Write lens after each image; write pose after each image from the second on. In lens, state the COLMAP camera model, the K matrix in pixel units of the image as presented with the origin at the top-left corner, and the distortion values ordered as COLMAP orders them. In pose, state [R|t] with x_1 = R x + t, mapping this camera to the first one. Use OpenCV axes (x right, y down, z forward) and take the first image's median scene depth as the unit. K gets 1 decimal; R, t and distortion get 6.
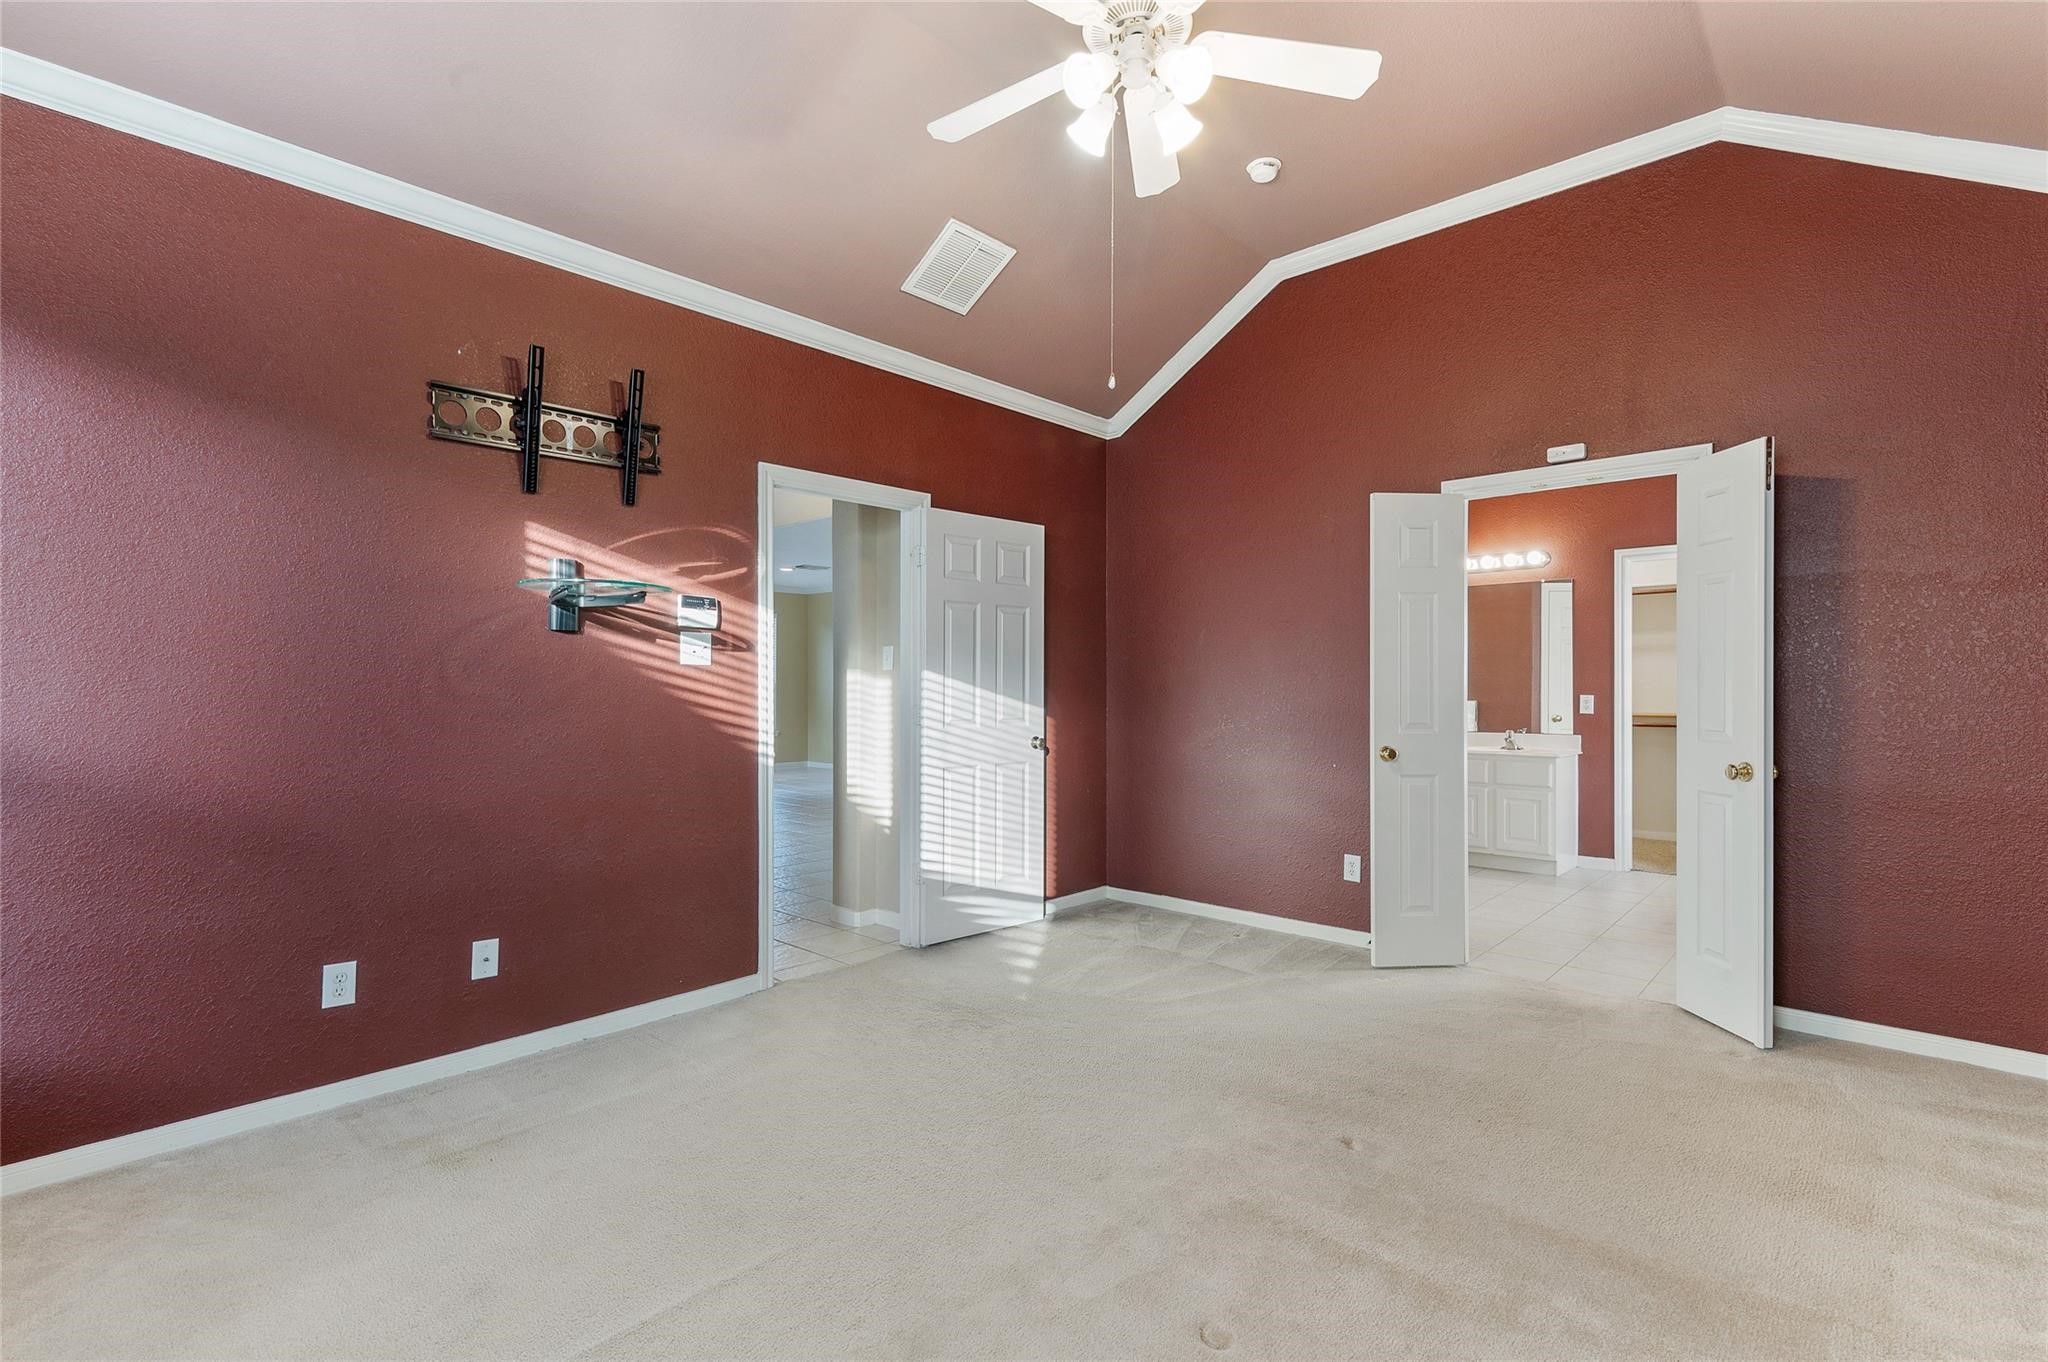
lens RADIAL K [[950.0, 0, 1013.1], [0, 950.0, 677.5], [0, 0, 1]] dist [-0.001016, -0.000227]
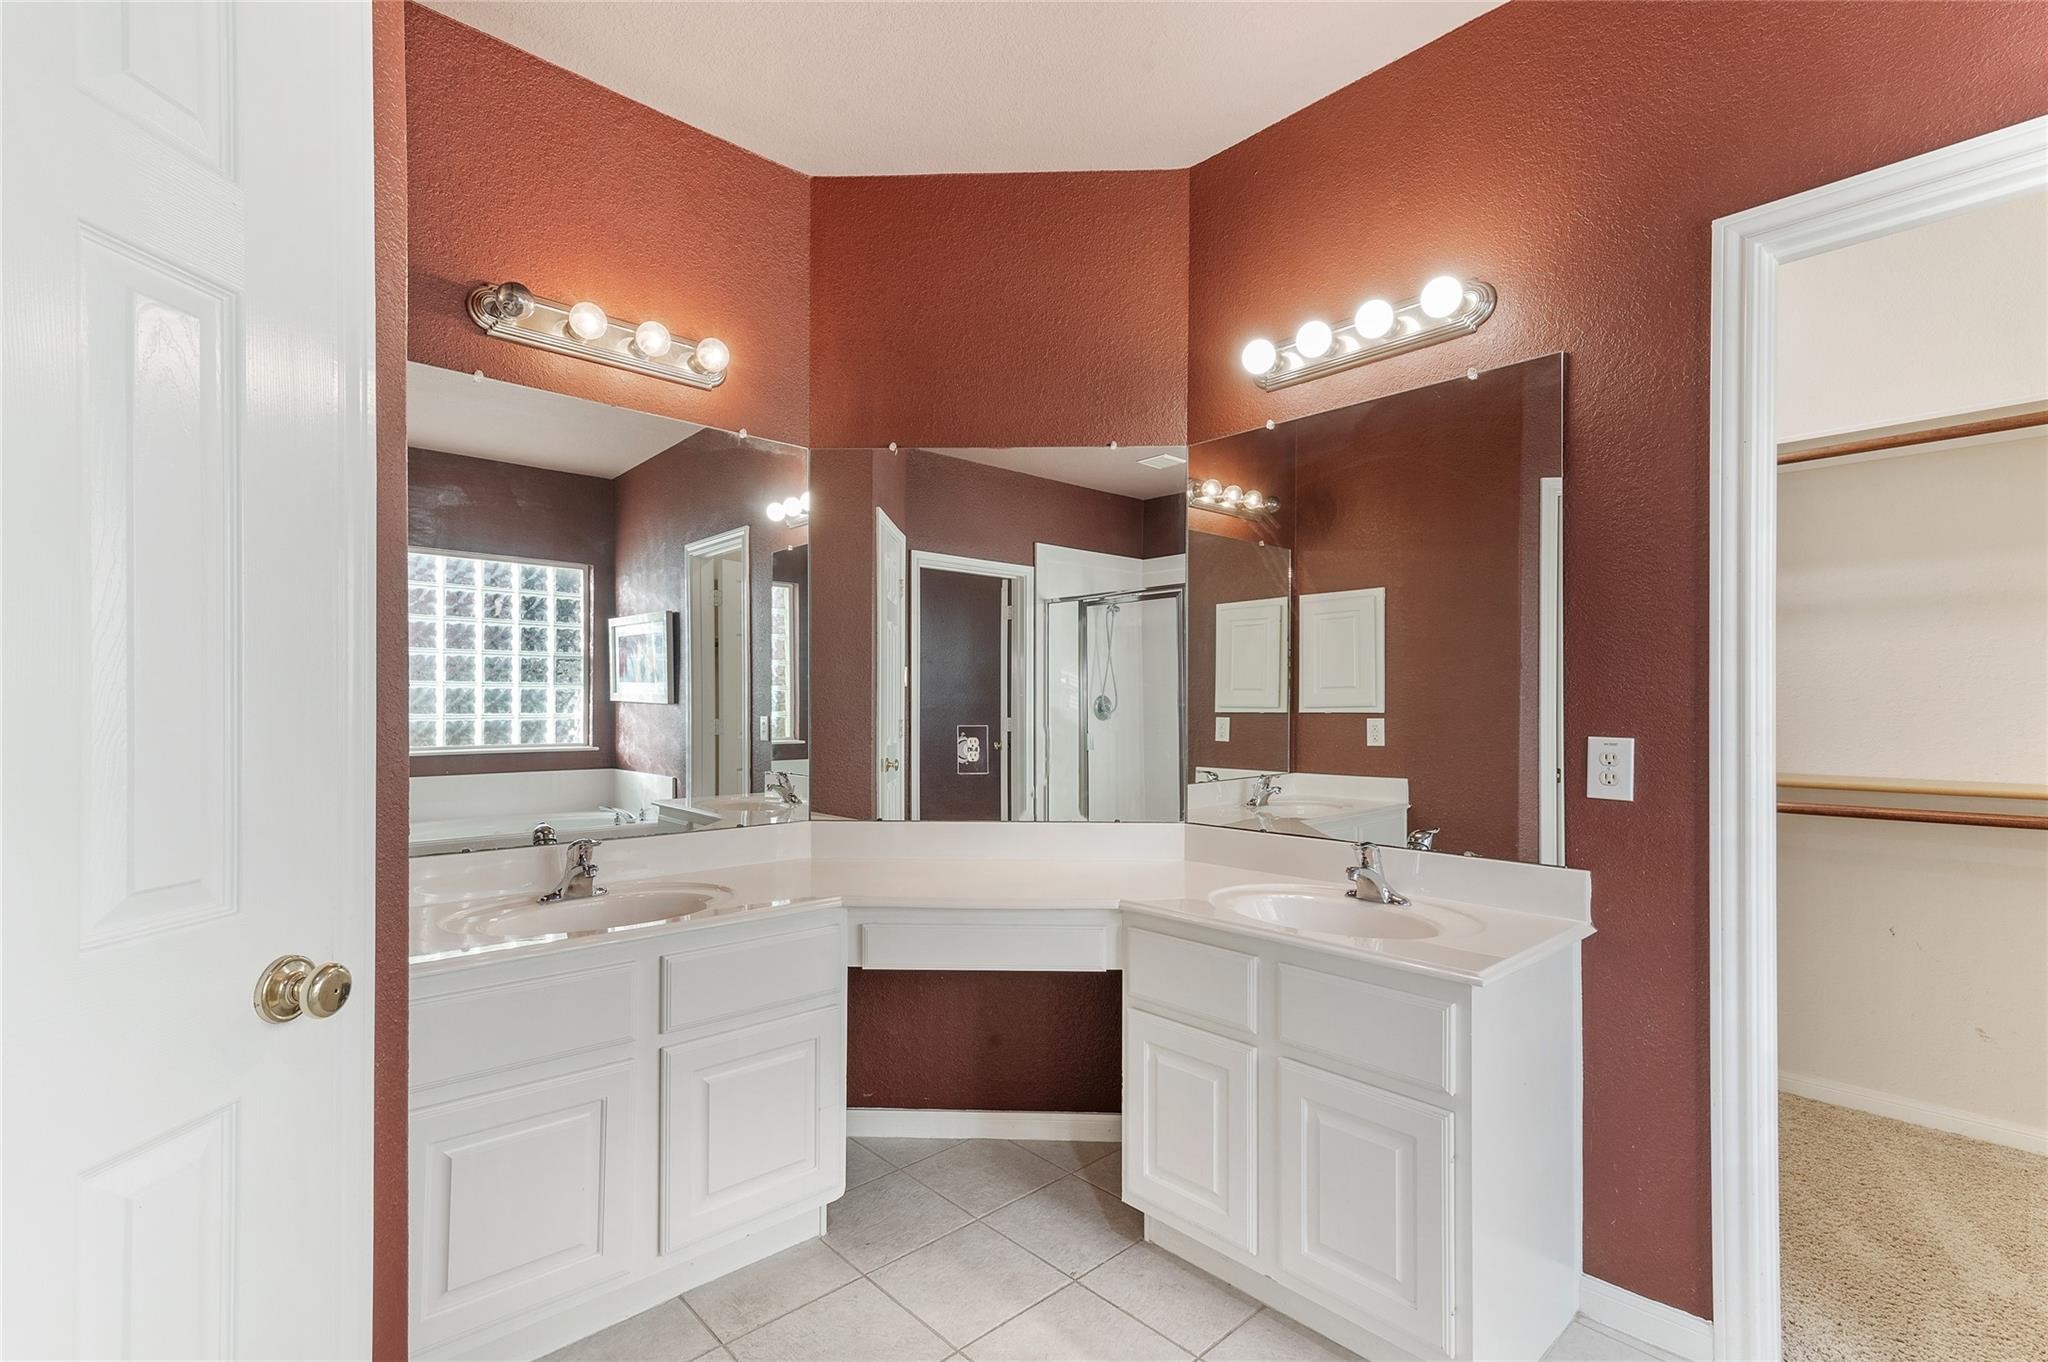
lens RADIAL K [[950.0, 0, 1035.3], [0, 950.0, 684.6], [0, 0, 1]] dist [-0.001016, -0.000227]
pose [[0.996480, -0.002922, -0.083786, 0.453137], [0.003231, 0.999988, 0.003548, 0.000989], [0.083774, -0.003806, 0.996477, 0.696499]]
